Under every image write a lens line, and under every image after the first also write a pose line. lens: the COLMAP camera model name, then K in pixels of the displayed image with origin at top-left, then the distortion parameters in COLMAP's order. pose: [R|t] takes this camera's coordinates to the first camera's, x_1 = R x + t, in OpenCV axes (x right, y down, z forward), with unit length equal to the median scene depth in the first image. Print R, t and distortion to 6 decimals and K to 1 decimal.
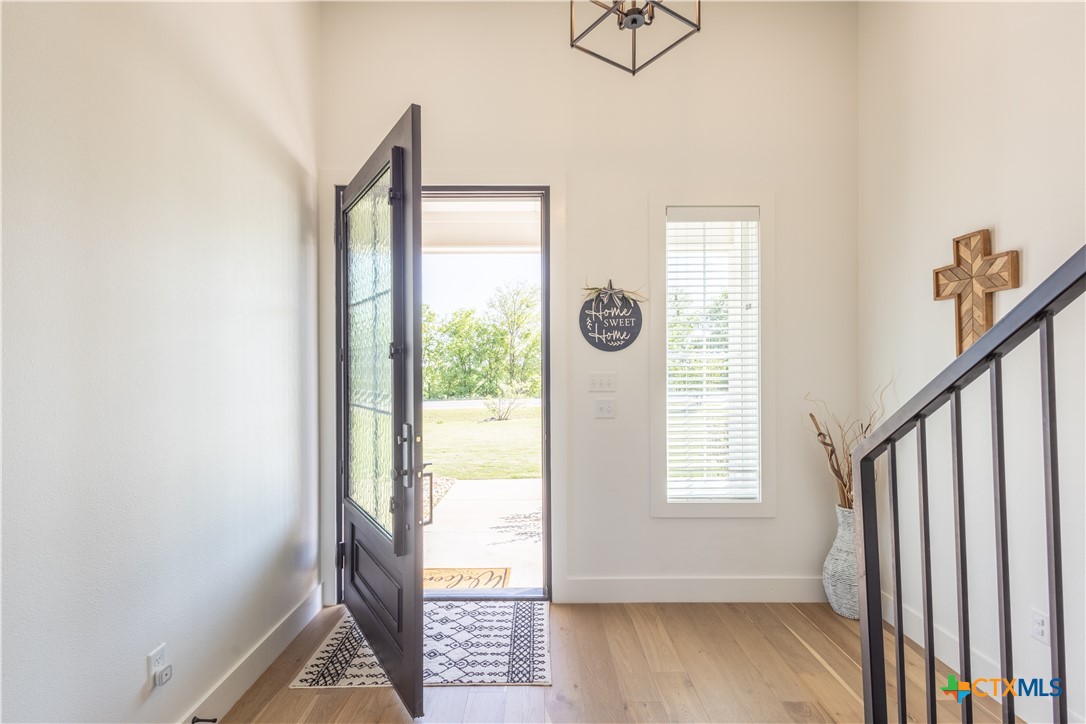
lens RADIAL K [[498.1, 0, 544.7], [0, 498.1, 364.5], [0, 0, 1]] dist [0.013185, -0.005833]
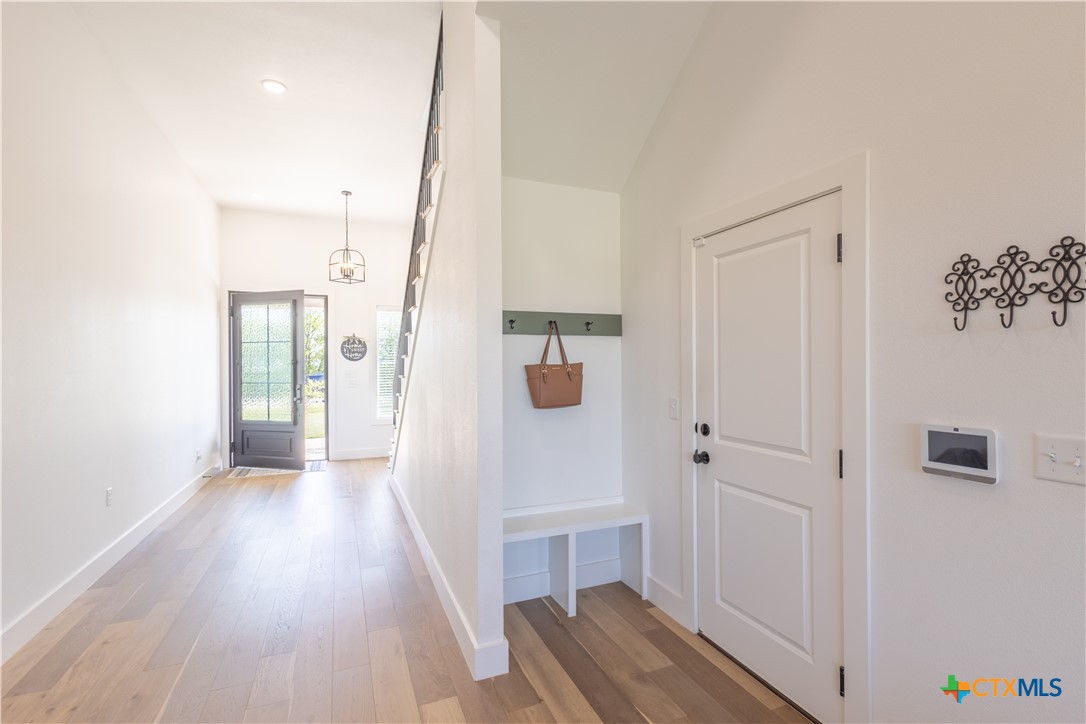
lens RADIAL K [[498.1, 0, 544.7], [0, 498.1, 364.5], [0, 0, 1]] dist [0.013185, -0.005833]
pose [[0.928755, 0.003135, 0.370681, 0.092401], [-0.003276, 0.999995, -0.000249, -0.011385], [-0.370680, -0.000983, 0.928760, -1.747203]]
